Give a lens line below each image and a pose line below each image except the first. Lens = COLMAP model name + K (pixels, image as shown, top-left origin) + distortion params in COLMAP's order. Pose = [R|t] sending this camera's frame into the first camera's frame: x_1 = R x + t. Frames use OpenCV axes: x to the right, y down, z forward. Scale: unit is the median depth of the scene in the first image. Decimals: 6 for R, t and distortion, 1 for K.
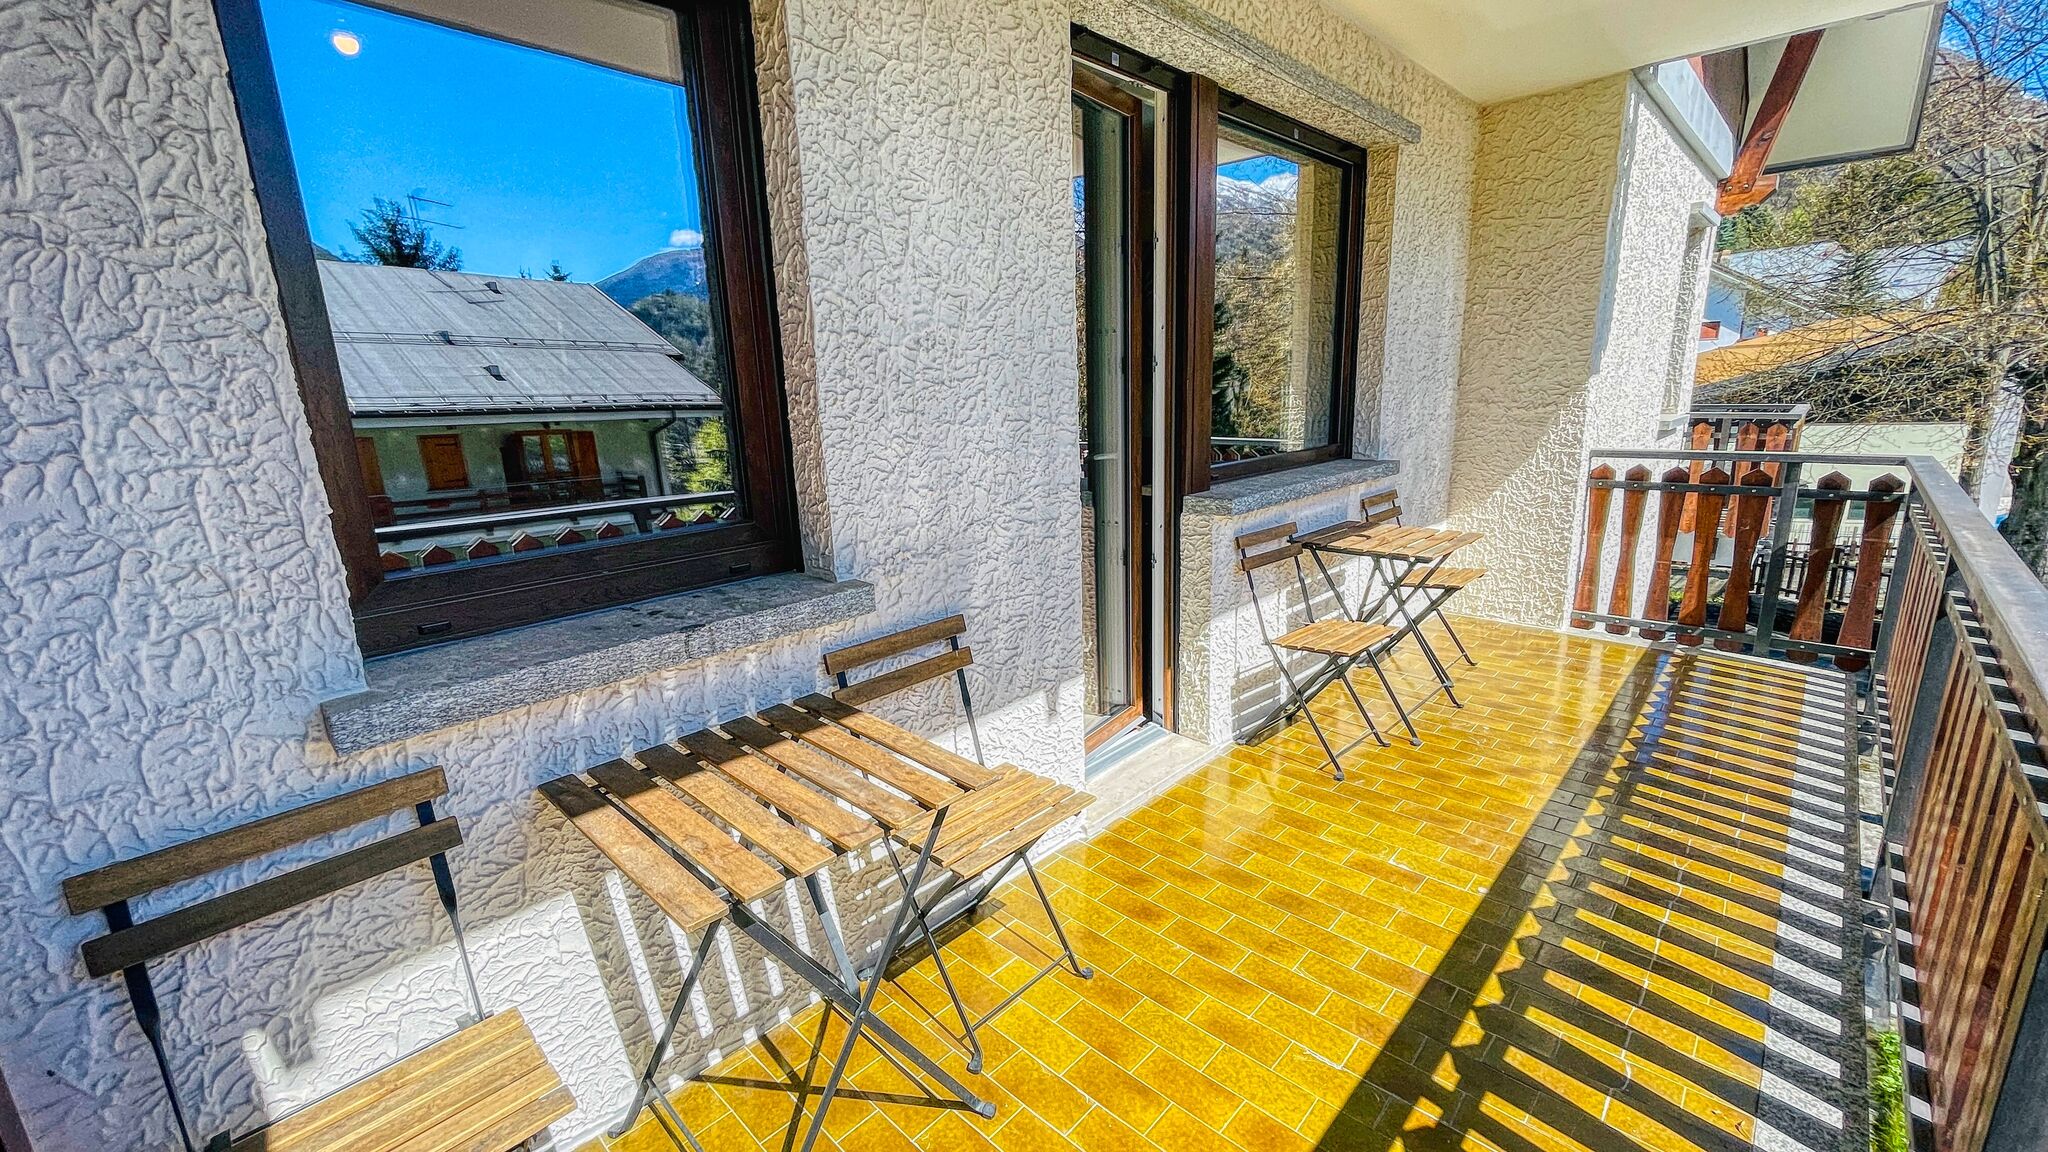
lens RADIAL K [[816.0, 0, 1021.6], [0, 816.0, 566.8], [0, 0, 1]] dist [0.000493, 0.000081]
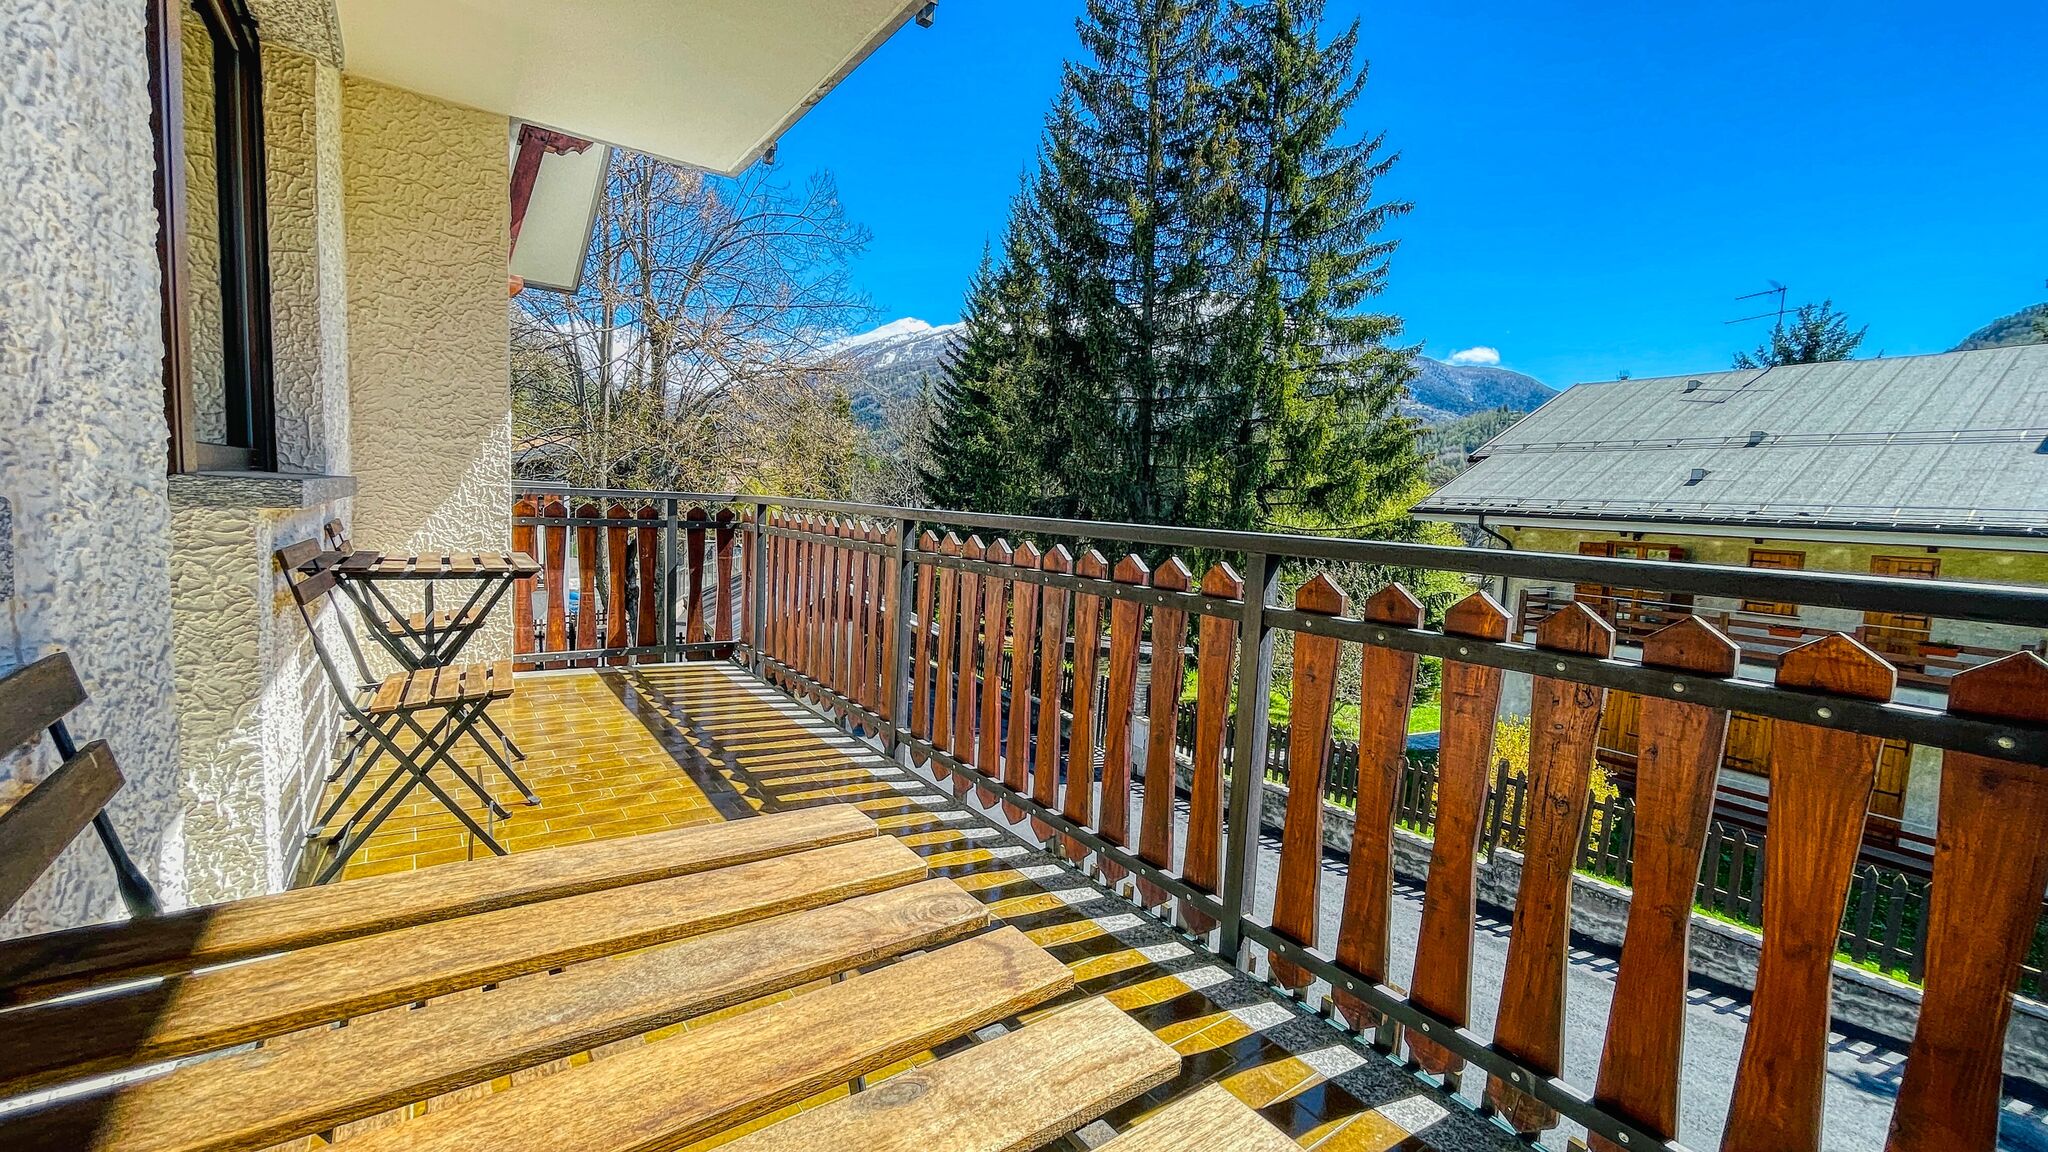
lens RADIAL K [[816.0, 0, 1021.6], [0, 816.0, 566.8], [0, 0, 1]] dist [0.000493, 0.000081]
pose [[0.174116, -0.041480, 0.983851, -0.247347], [0.162704, 0.986592, 0.012802, 0.059023], [-0.971191, 0.157848, 0.178530, 0.393717]]
